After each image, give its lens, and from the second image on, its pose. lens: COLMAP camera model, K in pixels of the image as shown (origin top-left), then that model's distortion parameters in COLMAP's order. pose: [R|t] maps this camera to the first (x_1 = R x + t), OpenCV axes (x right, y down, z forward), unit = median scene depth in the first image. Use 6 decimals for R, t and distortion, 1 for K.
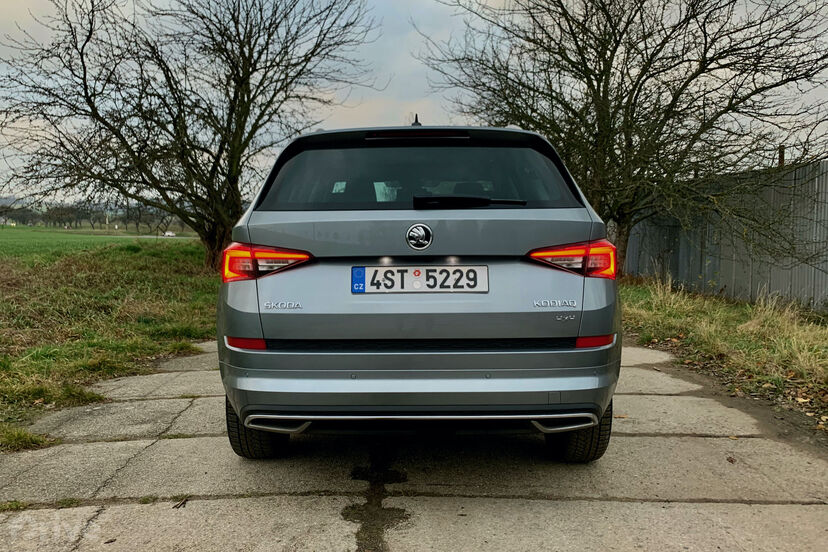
lens RADIAL K [[631.2, 0, 415.6], [0, 631.2, 274.3], [0, 0, 1]] dist [-0.016073, 0.008275]
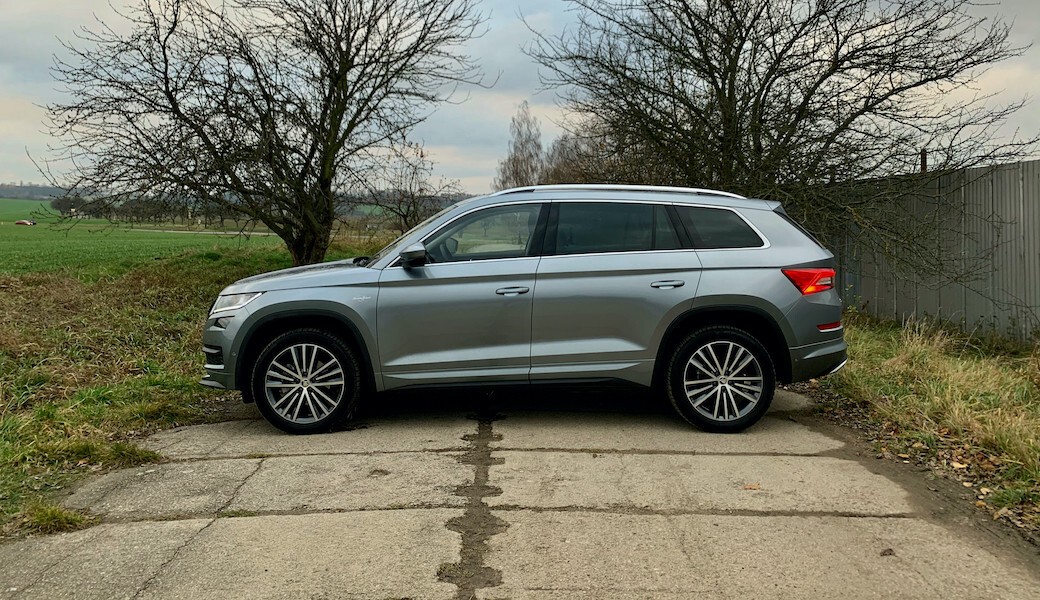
lens RADIAL K [[723.9, 0, 515.1], [0, 723.9, 302.2], [0, 0, 1]] dist [-0.002464, -0.006174]
pose [[0.999943, 0.004698, 0.009586, -0.024843], [-0.003902, 0.996670, -0.081448, 0.106692], [-0.009937, 0.081406, 0.996631, -0.031566]]
